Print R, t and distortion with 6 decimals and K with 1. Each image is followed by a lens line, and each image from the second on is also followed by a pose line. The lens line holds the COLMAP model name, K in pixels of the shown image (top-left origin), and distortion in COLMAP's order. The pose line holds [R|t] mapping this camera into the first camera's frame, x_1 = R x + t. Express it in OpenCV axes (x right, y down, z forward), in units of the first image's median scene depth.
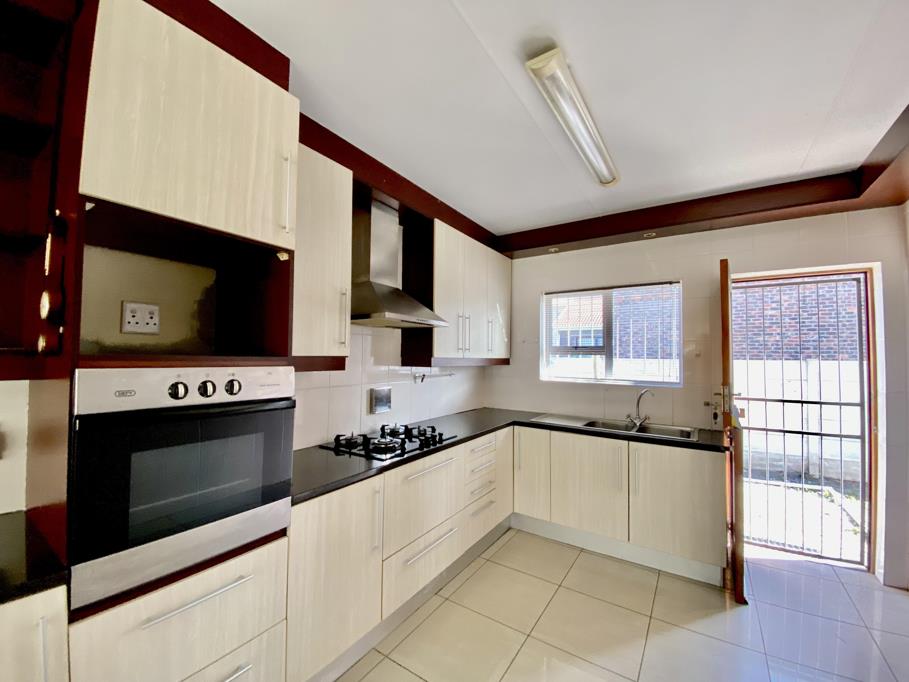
lens RADIAL K [[364.0, 0, 441.2], [0, 364.0, 340.8], [0, 0, 1]] dist [-0.031615, -0.000237]
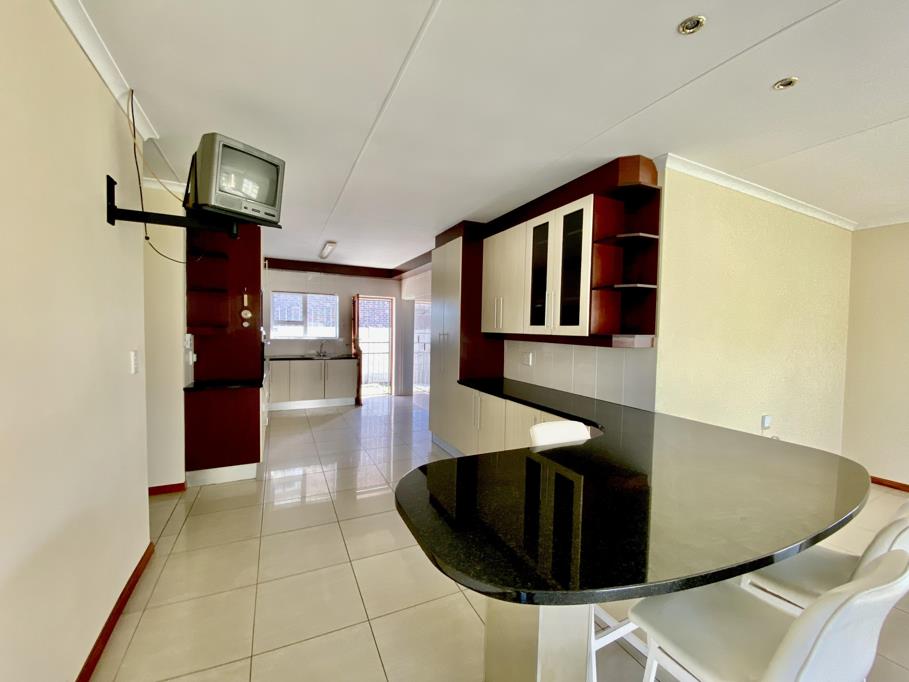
lens RADIAL K [[366.2, 0, 454.5], [0, 366.2, 341.0], [0, 0, 1]] dist [0.025849, -0.000102]
pose [[0.493296, -0.035237, 0.869147, -1.094656], [-0.045411, 0.996774, 0.066185, -0.056556], [-0.868675, -0.072117, 0.490105, -0.904507]]
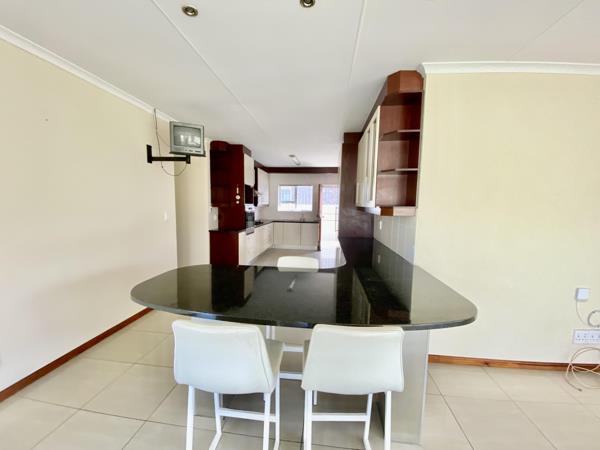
lens RADIAL K [[241.7, 0, 300.0], [0, 241.7, 225.0], [0, 0, 1]] dist [0.025849, -0.000102]
pose [[0.875276, -0.039620, 0.481998, -0.797040], [-0.024943, 0.991614, 0.126804, -0.064677], [-0.482980, -0.123011, 0.866948, -1.358901]]
